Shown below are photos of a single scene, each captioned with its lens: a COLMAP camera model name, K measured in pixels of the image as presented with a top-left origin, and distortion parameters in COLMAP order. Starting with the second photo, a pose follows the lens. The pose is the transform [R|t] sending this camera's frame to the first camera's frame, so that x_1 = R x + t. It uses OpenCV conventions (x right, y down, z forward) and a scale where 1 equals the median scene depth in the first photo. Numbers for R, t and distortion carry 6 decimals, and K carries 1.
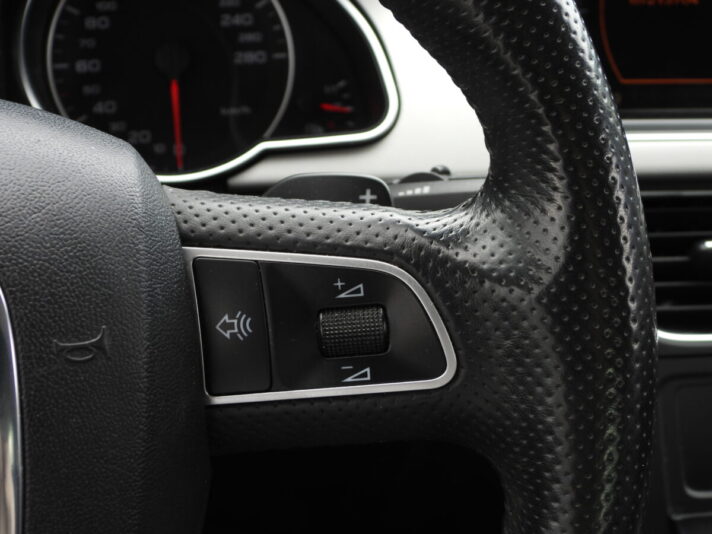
lens RADIAL K [[1140.6, 0, 356.0], [0, 1140.6, 266.8], [0, 0, 1]] dist [0.038822, 0.000000]
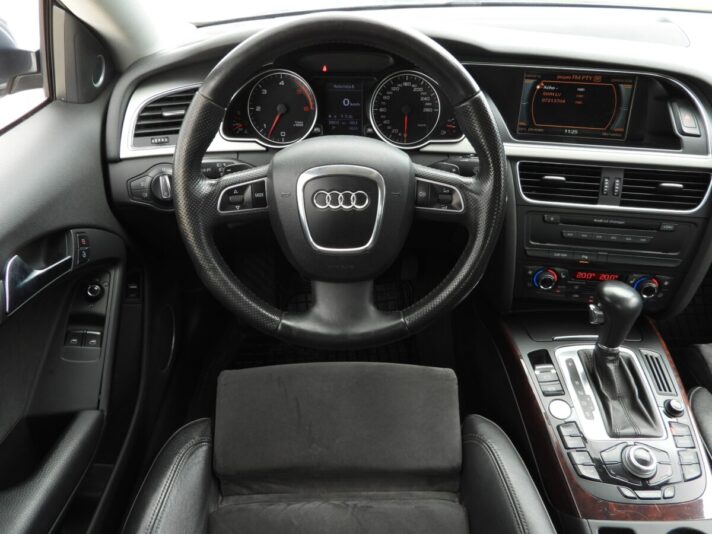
lens RADIAL K [[503.2, 0, 356.6], [0, 503.2, 265.8], [0, 0, 1]] dist [-0.006096, -0.002321]
pose [[0.979838, 0.121991, -0.158227, -0.002865], [-0.078999, 0.963973, 0.253998, -0.097221], [0.183512, -0.236377, 0.954175, -0.659263]]
